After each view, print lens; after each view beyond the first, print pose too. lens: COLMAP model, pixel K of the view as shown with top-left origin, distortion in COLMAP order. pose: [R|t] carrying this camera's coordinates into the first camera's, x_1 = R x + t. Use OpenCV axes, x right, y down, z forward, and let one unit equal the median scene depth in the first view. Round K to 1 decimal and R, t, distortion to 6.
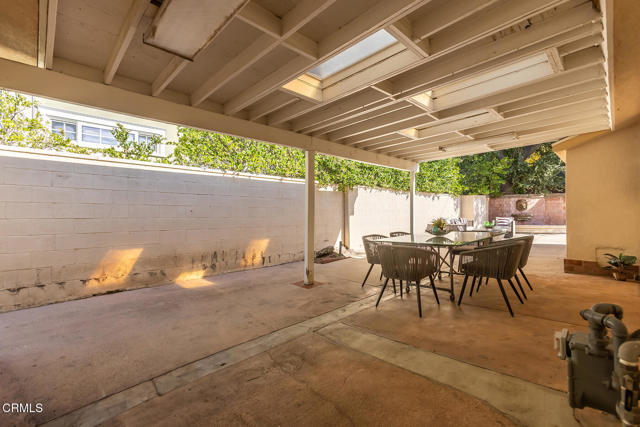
lens RADIAL K [[286.2, 0, 318.9], [0, 286.2, 211.3], [0, 0, 1]] dist [-0.002358, 0.004279]
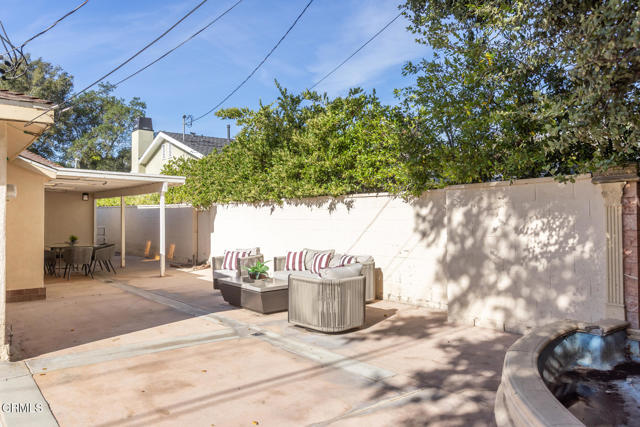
lens RADIAL K [[489.7, 0, 319.5], [0, 489.7, 212.4], [0, 0, 1]] dist [-0.008125, -0.000518]
pose [[-0.103079, 0.000443, -0.994673, 2.766525], [0.009960, 0.999950, -0.000587, -0.082437], [0.994623, -0.009968, -0.103078, 2.383898]]
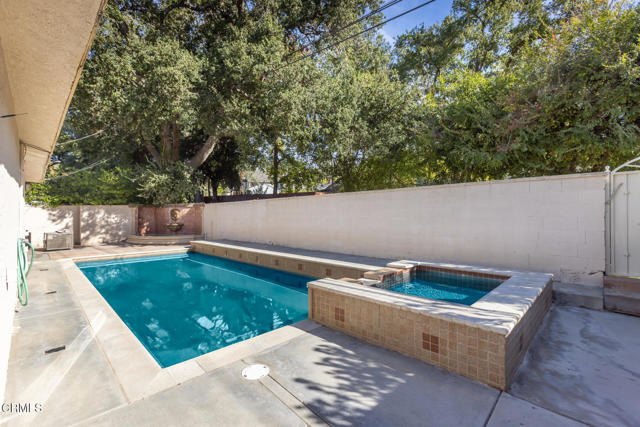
lens RADIAL K [[286.2, 0, 317.1], [0, 286.2, 212.7], [0, 0, 1]] dist [-0.002358, 0.004279]
pose [[0.999910, -0.002099, 0.013225, 3.560833], [0.002106, 0.999998, -0.000567, -0.076633], [-0.013224, 0.000595, 0.999912, -0.074788]]
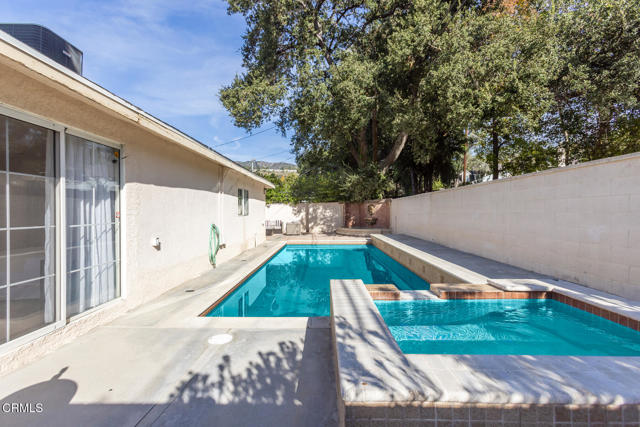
lens RADIAL K [[286.2, 0, 319.5], [0, 286.2, 211.9], [0, 0, 1]] dist [-0.002358, 0.004279]
pose [[0.704466, 0.001128, -0.709737, 4.057270], [0.006693, 0.999944, 0.008233, -0.068835], [0.709706, -0.010550, 0.704419, 0.168076]]
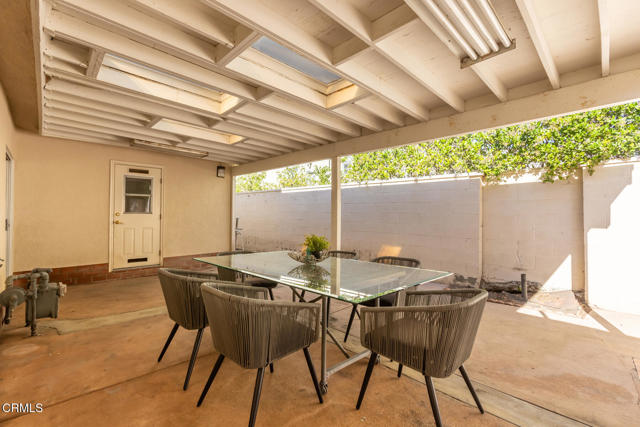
lens RADIAL K [[286.2, 0, 318.7], [0, 286.2, 211.5], [0, 0, 1]] dist [-0.002358, 0.004279]
pose [[-0.008033, 0.002155, -0.999965, 0.867407], [0.002922, 0.999993, 0.002132, -0.023840], [0.999963, -0.002905, -0.008039, 0.861553]]
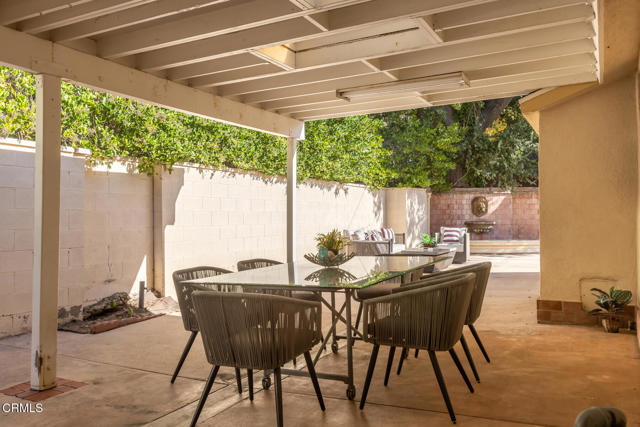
lens RADIAL K [[553.4, 0, 317.3], [0, 553.4, 213.7], [0, 0, 1]] dist [-0.024583, 0.001492]
pose [[0.947325, 0.002370, 0.320265, 0.081889], [-0.000805, 0.999987, -0.005018, -0.001058], [-0.320273, 0.004496, 0.947315, 0.090289]]
